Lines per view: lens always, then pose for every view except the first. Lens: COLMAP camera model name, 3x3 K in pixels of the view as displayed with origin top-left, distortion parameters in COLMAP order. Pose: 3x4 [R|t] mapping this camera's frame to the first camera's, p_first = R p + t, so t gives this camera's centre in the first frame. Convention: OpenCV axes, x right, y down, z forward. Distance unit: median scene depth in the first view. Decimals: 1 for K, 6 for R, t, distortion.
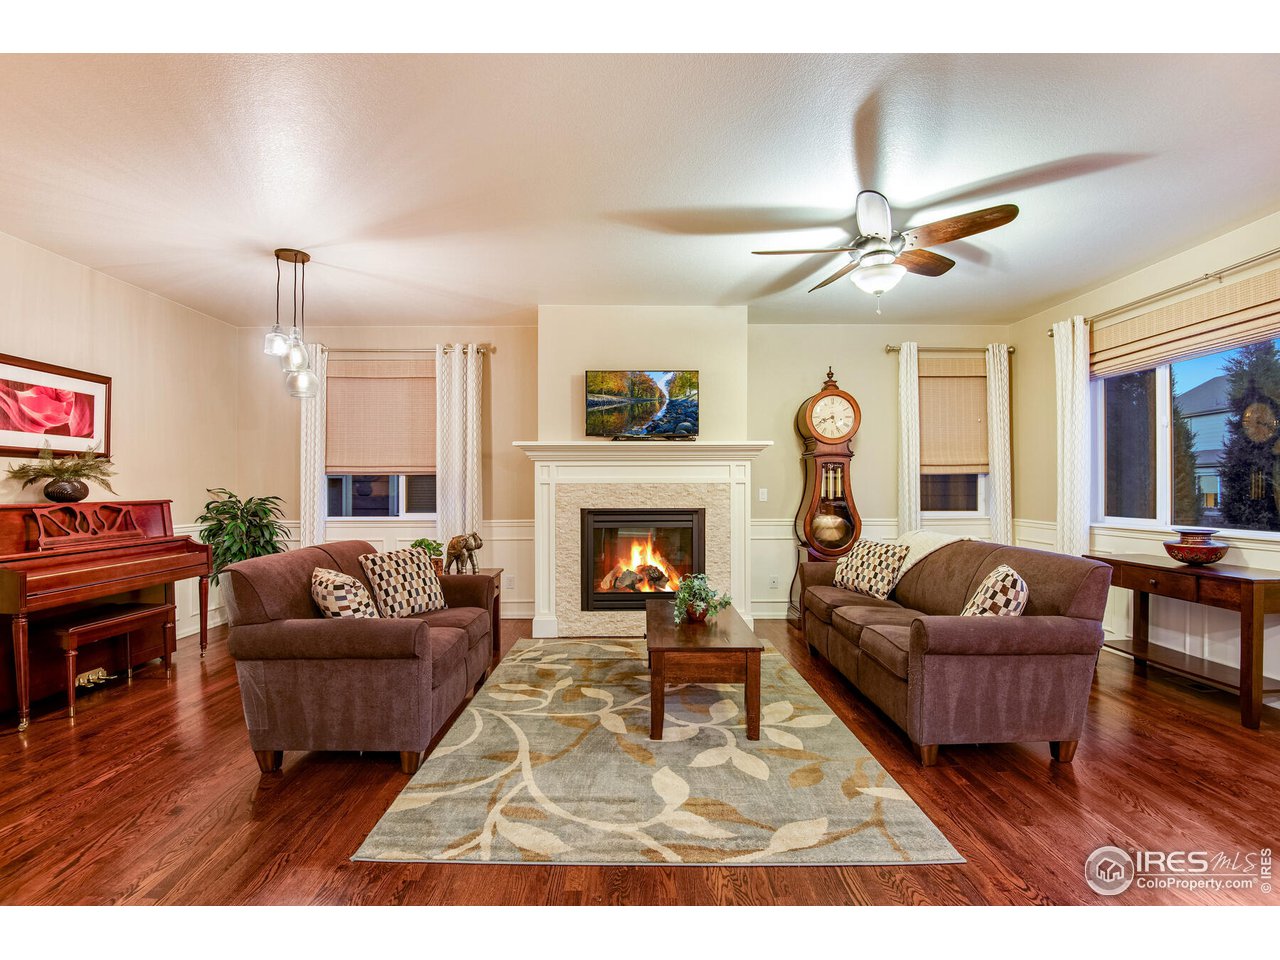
lens RADIAL K [[593.9, 0, 638.3], [0, 593.9, 492.6], [0, 0, 1]] dist [-0.027161, -0.007573]
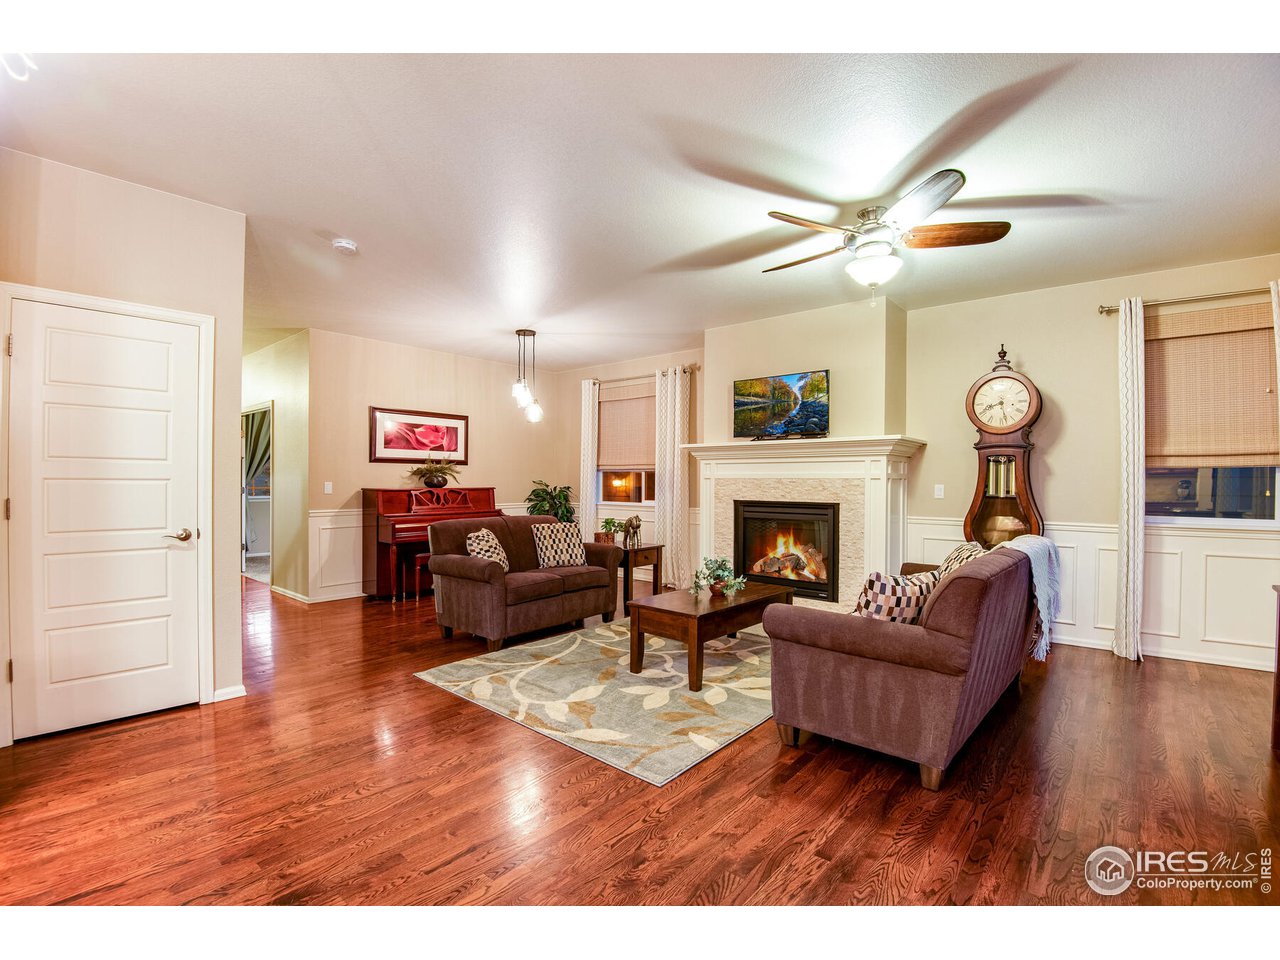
lens RADIAL K [[593.9, 0, 636.5], [0, 593.9, 482.8], [0, 0, 1]] dist [-0.027161, -0.007573]
pose [[0.751415, 0.008095, -0.659780, 0.650455], [-0.011553, 0.999933, -0.000889, -0.004637], [0.659728, 0.008290, 0.751458, 0.005979]]
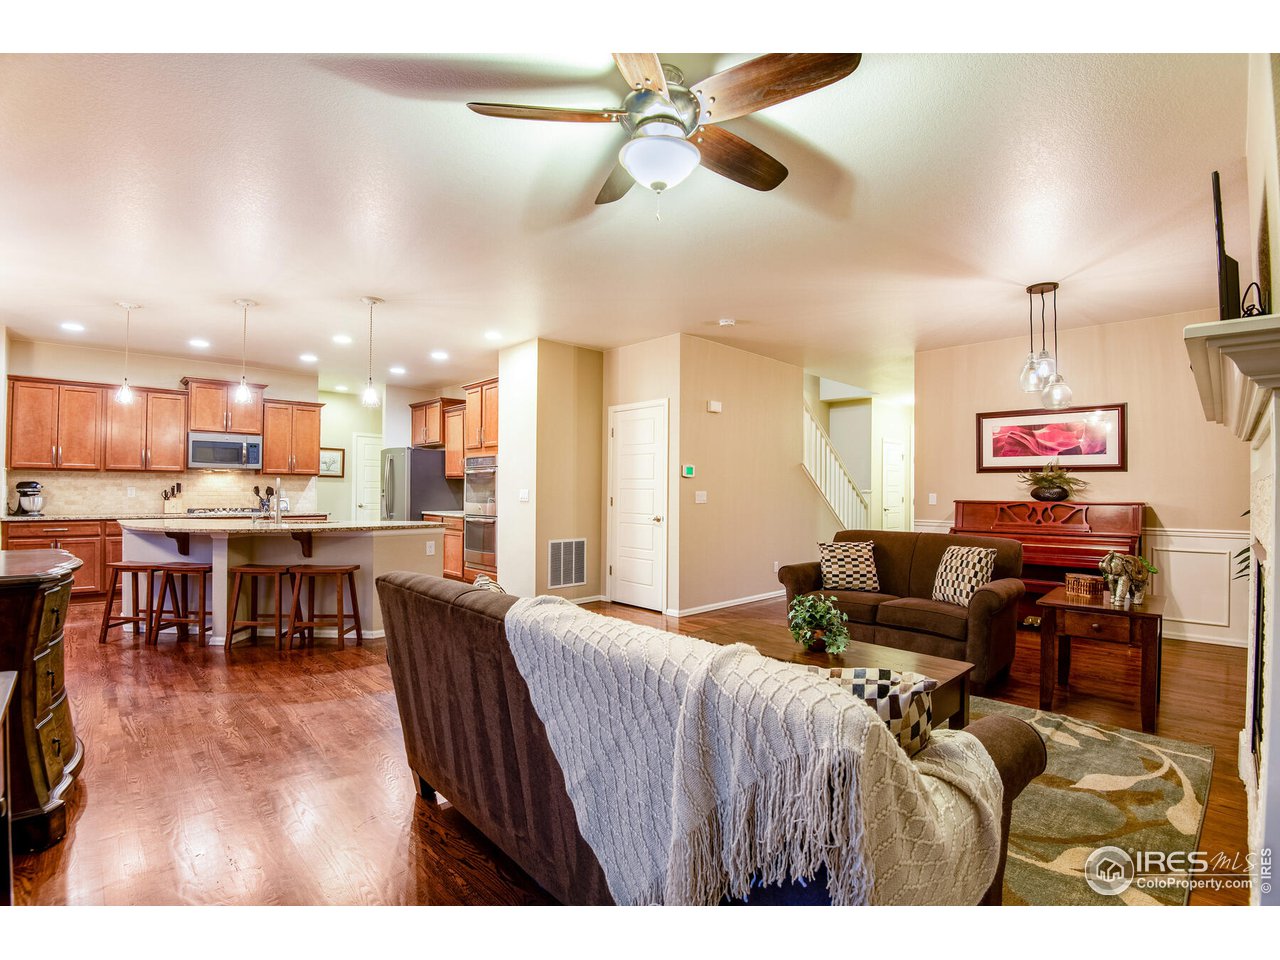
lens RADIAL K [[593.9, 0, 632.6], [0, 593.9, 482.1], [0, 0, 1]] dist [-0.027161, -0.007573]
pose [[-0.727363, -0.012222, -0.686144, 0.742931], [-0.010901, 0.999921, -0.006256, -0.009709], [0.686166, 0.002929, -0.727439, 1.218174]]
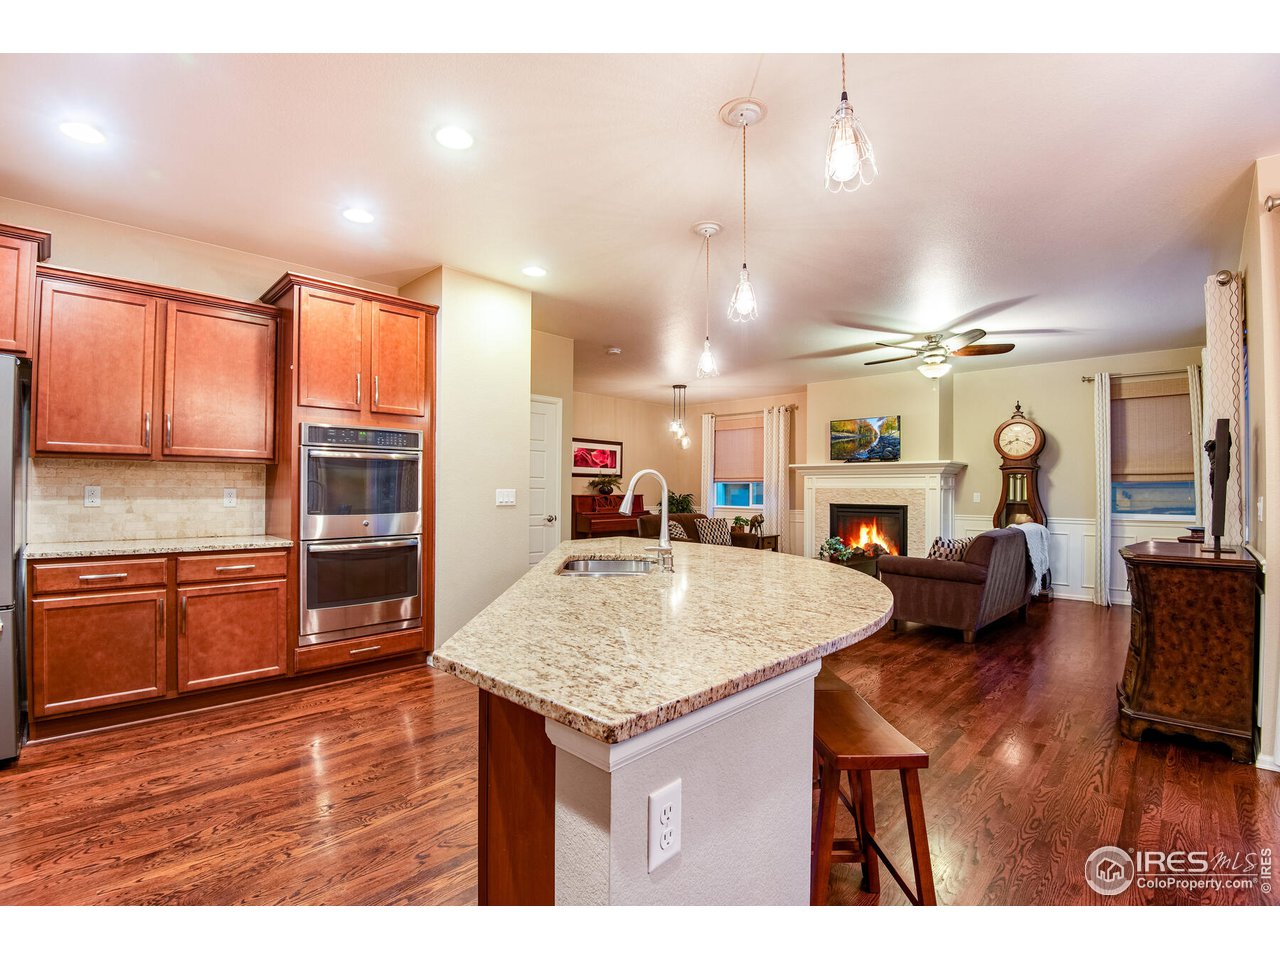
lens RADIAL K [[593.9, 0, 636.9], [0, 593.9, 485.2], [0, 0, 1]] dist [-0.027161, -0.007573]
pose [[0.709906, 0.001325, -0.704295, 0.850687], [-0.014482, 0.999814, -0.012717, 0.005181], [0.704147, 0.019227, 0.709794, -0.687577]]
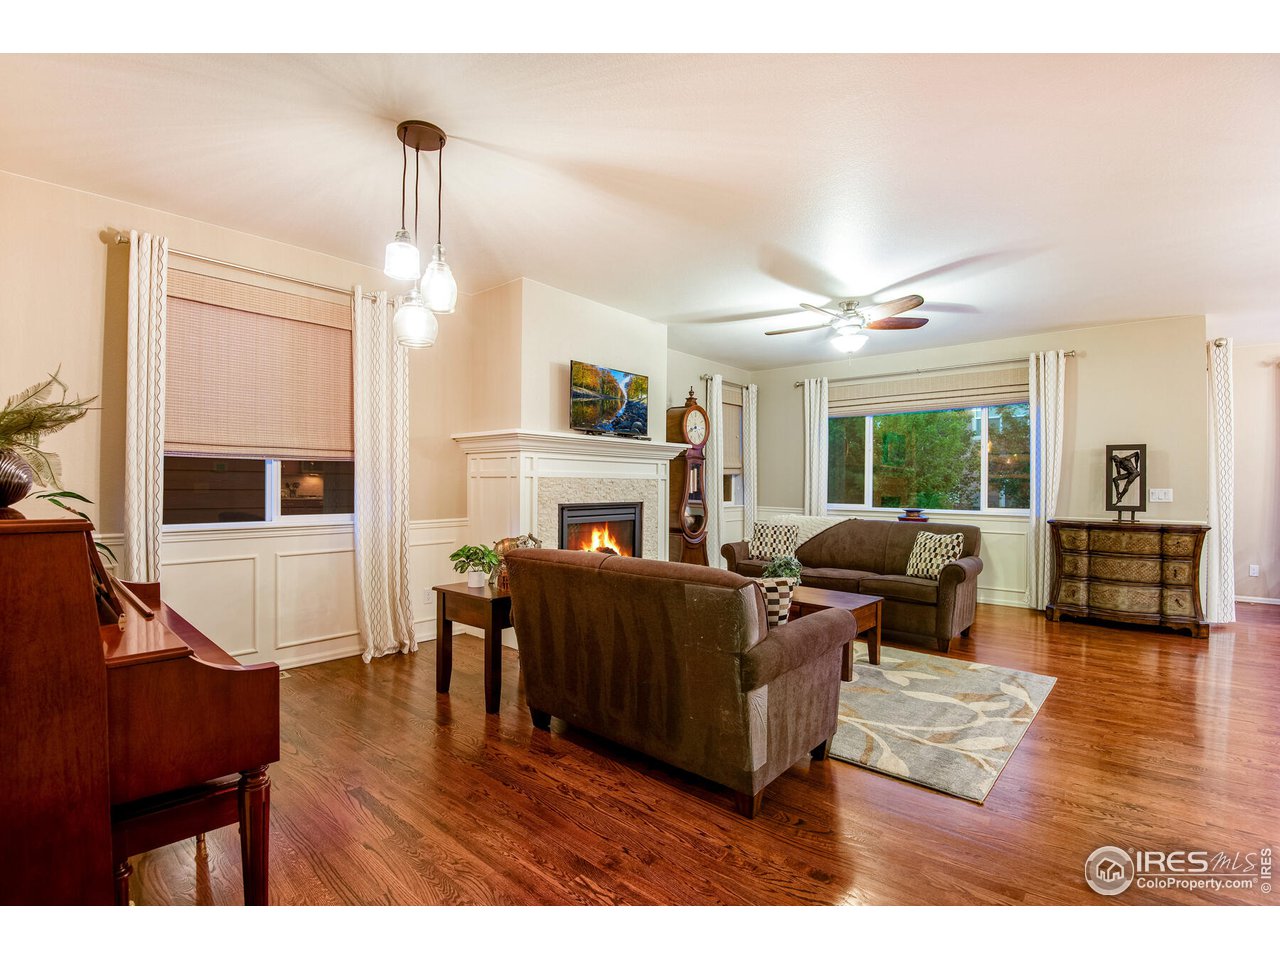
lens RADIAL K [[593.9, 0, 619.2], [0, 593.9, 478.5], [0, 0, 1]] dist [-0.027161, -0.007573]
pose [[0.682355, 0.014971, 0.730867, -0.896142], [-0.004144, 0.999853, -0.016612, 0.001908], [-0.731009, 0.008306, 0.682317, 0.354154]]
